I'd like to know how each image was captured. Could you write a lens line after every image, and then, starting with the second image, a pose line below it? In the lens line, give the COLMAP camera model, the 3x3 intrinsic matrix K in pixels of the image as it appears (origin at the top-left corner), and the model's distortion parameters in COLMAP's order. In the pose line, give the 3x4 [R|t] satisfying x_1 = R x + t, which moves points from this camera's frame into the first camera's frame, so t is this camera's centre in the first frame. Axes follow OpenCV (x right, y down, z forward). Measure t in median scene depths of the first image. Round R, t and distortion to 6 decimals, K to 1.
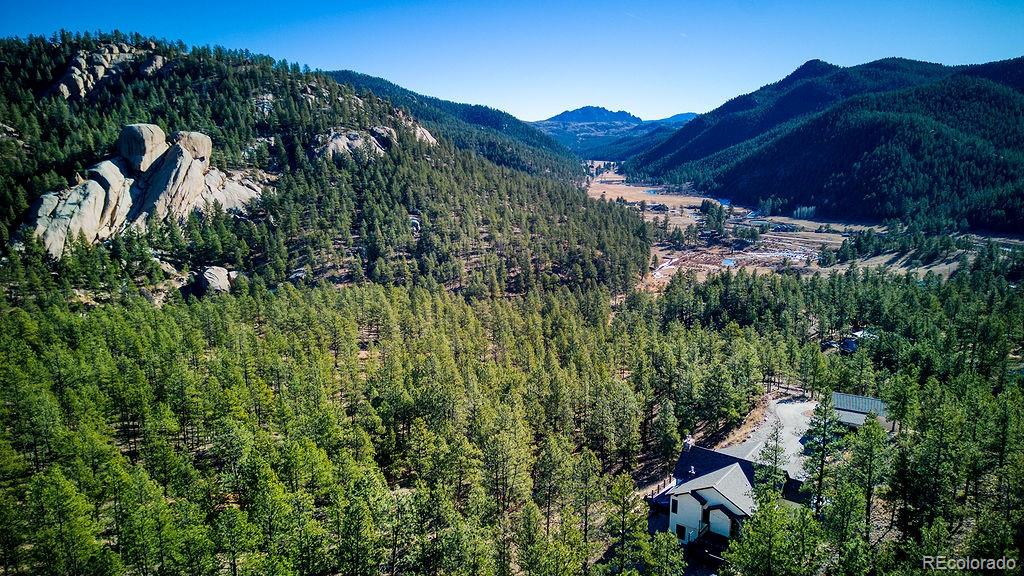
lens RADIAL K [[695.5, 0, 512.0], [0, 695.5, 288.0], [0, 0, 1]] dist [0.103083, -0.119217]
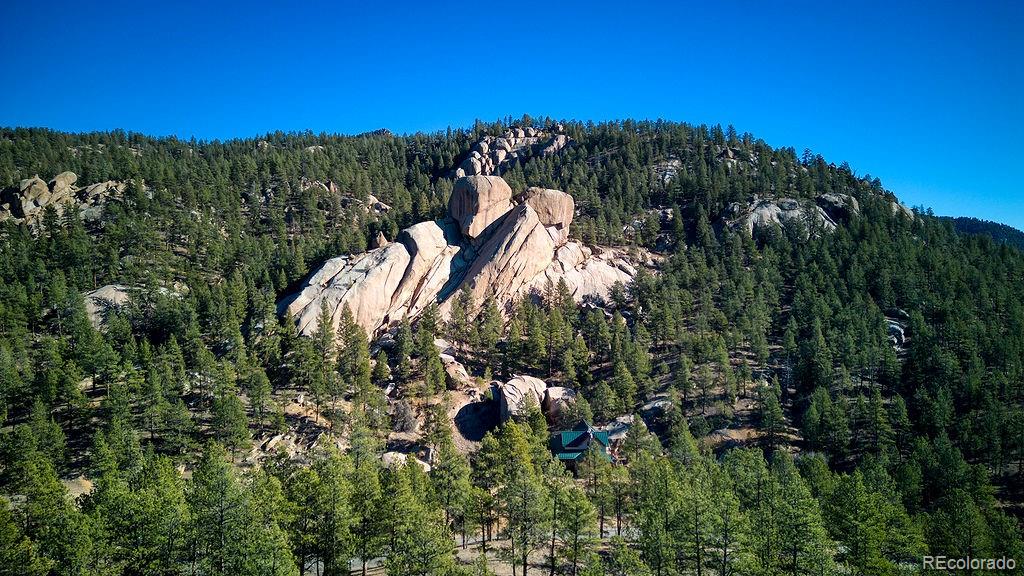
lens RADIAL K [[695.5, 0, 512.0], [0, 695.5, 288.0], [0, 0, 1]] dist [0.103083, -0.119217]
pose [[0.822061, 0.010331, -0.569306, -0.070247], [-0.112352, 0.983121, -0.144393, -0.013238], [0.558206, 0.182662, 0.809346, 0.385004]]
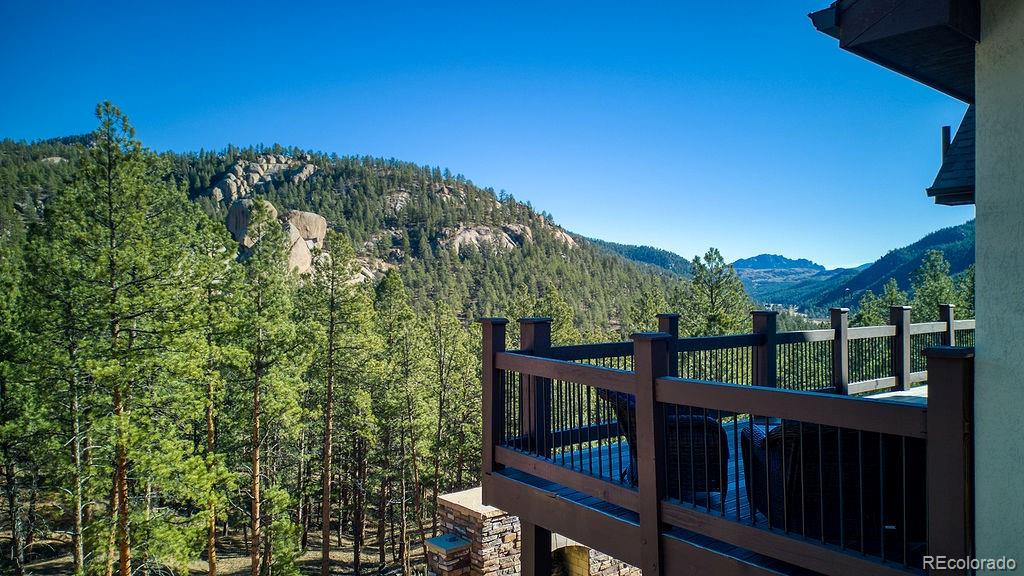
lens RADIAL K [[695.5, 0, 512.0], [0, 695.5, 288.0], [0, 0, 1]] dist [0.103083, -0.119217]
pose [[0.971464, -0.003883, -0.237156, 0.036151], [-0.045365, 0.978366, -0.201846, 0.052154], [0.232809, 0.206844, 0.950271, 0.172492]]
